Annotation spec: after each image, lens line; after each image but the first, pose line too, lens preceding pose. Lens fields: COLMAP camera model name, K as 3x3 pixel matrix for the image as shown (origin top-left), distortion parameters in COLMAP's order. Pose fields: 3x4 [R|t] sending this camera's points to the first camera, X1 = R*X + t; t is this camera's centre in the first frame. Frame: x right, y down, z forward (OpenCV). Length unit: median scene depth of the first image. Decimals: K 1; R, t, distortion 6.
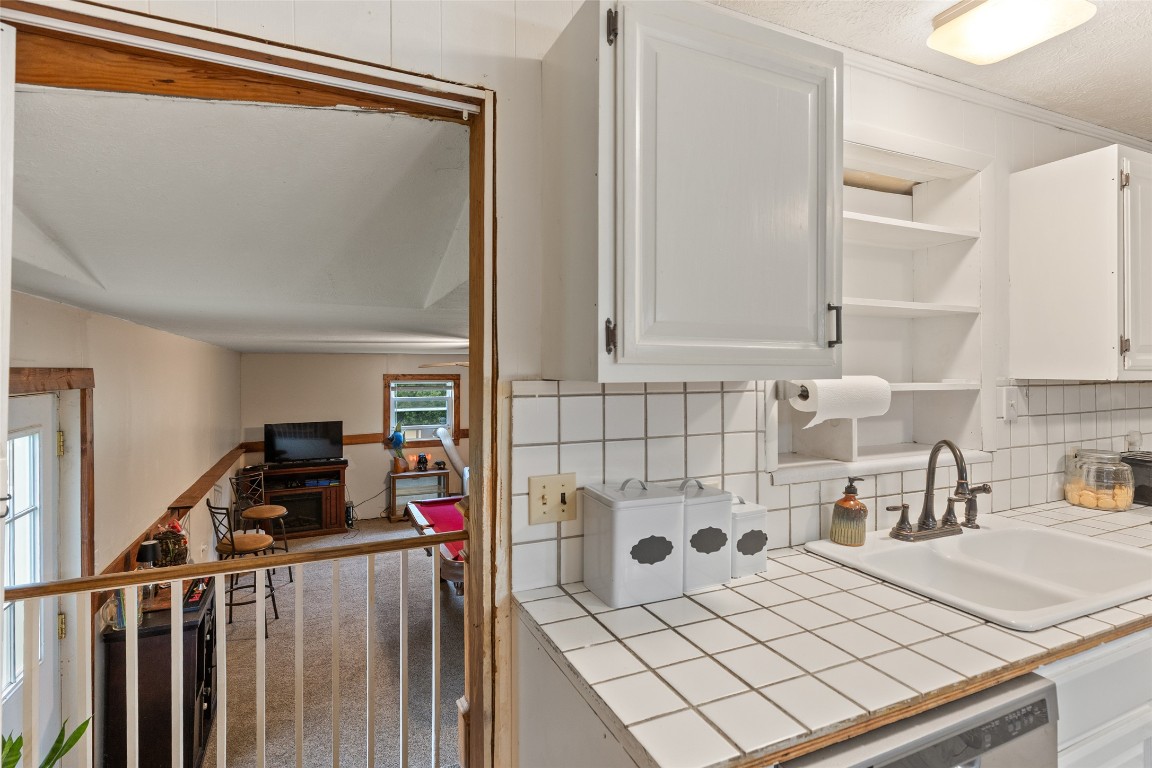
lens RADIAL K [[543.6, 0, 600.5], [0, 543.6, 373.7], [0, 0, 1]] dist [0.001304, 0.001253]
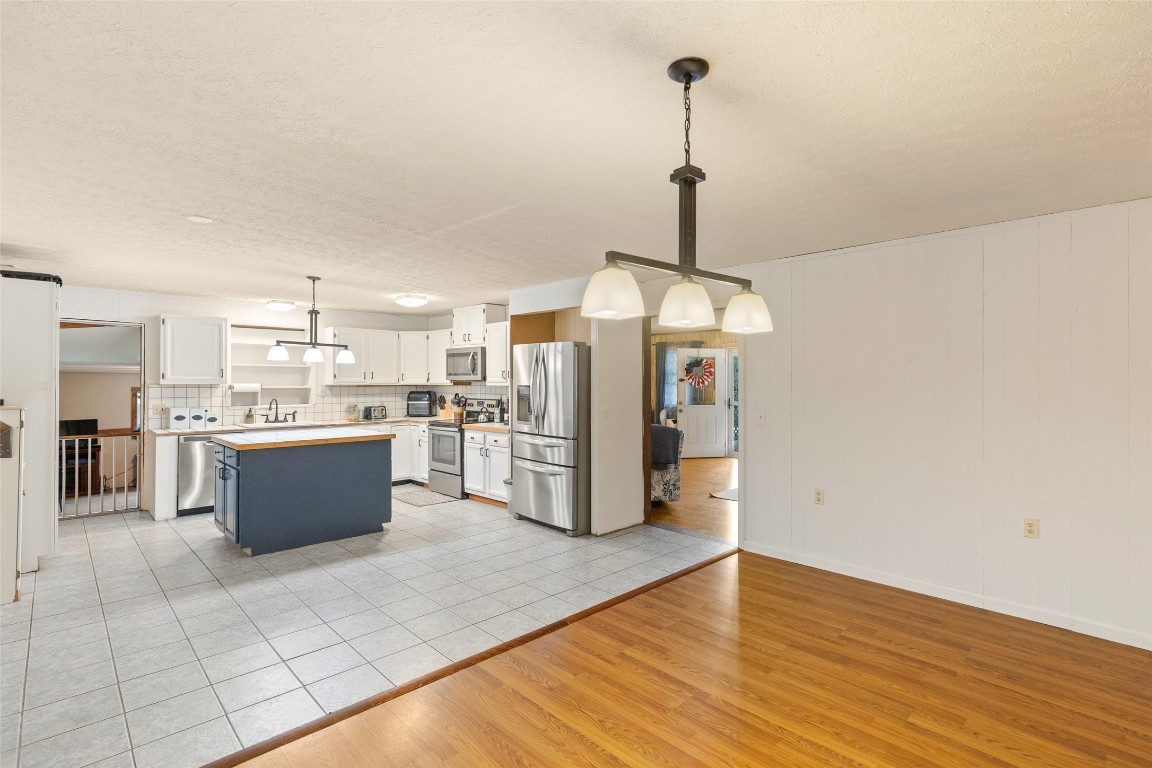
lens RADIAL K [[543.6, 0, 574.4], [0, 543.6, 381.2], [0, 0, 1]] dist [0.001304, 0.001253]
pose [[0.959898, -0.002077, 0.280340, 1.659218], [0.006284, 0.999881, -0.014111, 0.060051], [-0.280278, 0.015307, 0.959797, -3.675062]]
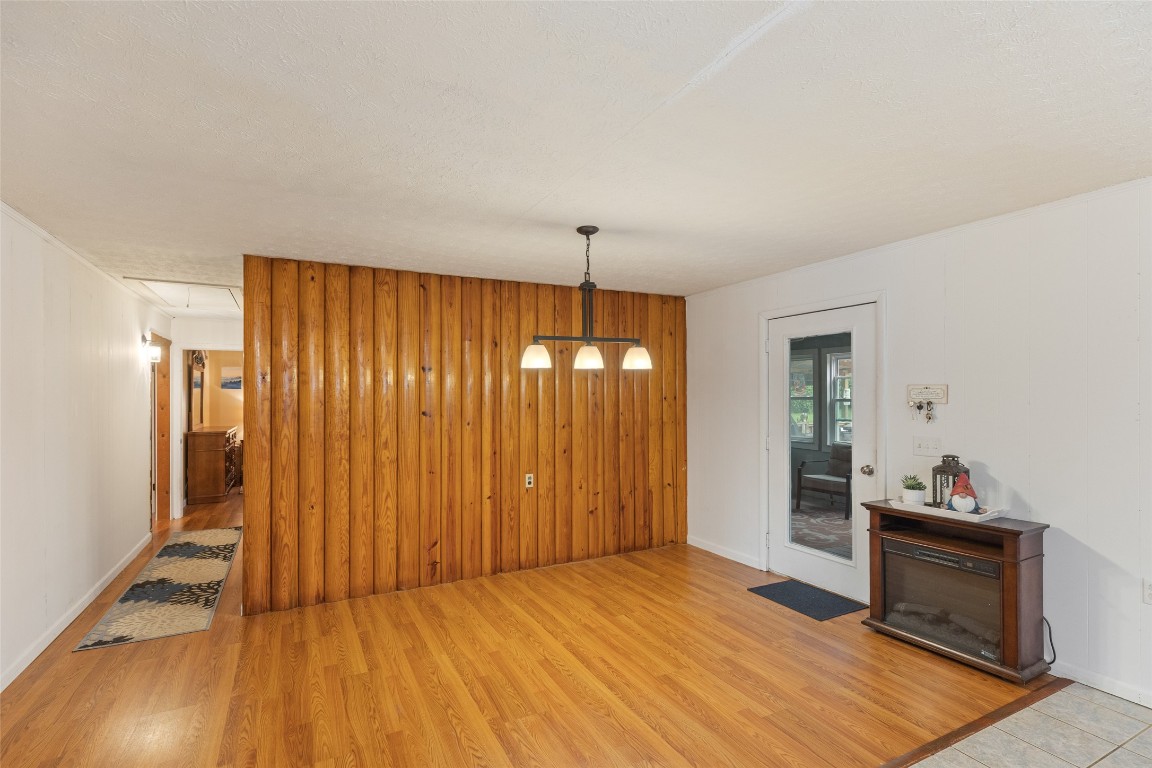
lens RADIAL K [[543.6, 0, 565.6], [0, 543.6, 392.7], [0, 0, 1]] dist [0.001304, 0.001253]
pose [[-0.999910, 0.002397, 0.013211, 2.218466], [0.002501, 0.999965, 0.007925, 0.010041], [-0.013192, 0.007957, -0.999881, -0.804079]]
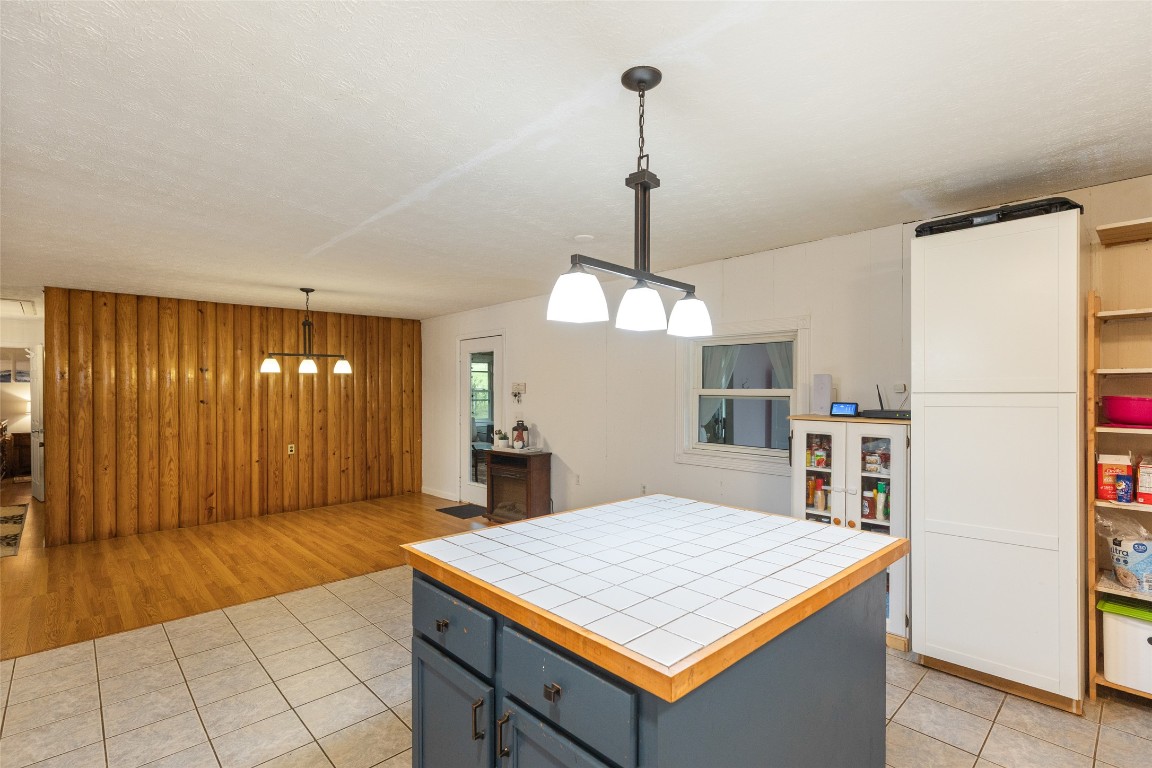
lens RADIAL K [[543.6, 0, 584.7], [0, 543.6, 392.1], [0, 0, 1]] dist [0.001304, 0.001253]
pose [[-0.958954, 0.002328, -0.283553, 1.502301], [-0.002259, 0.999872, 0.015850, 0.000724], [0.283554, 0.015840, -0.958826, 0.832122]]
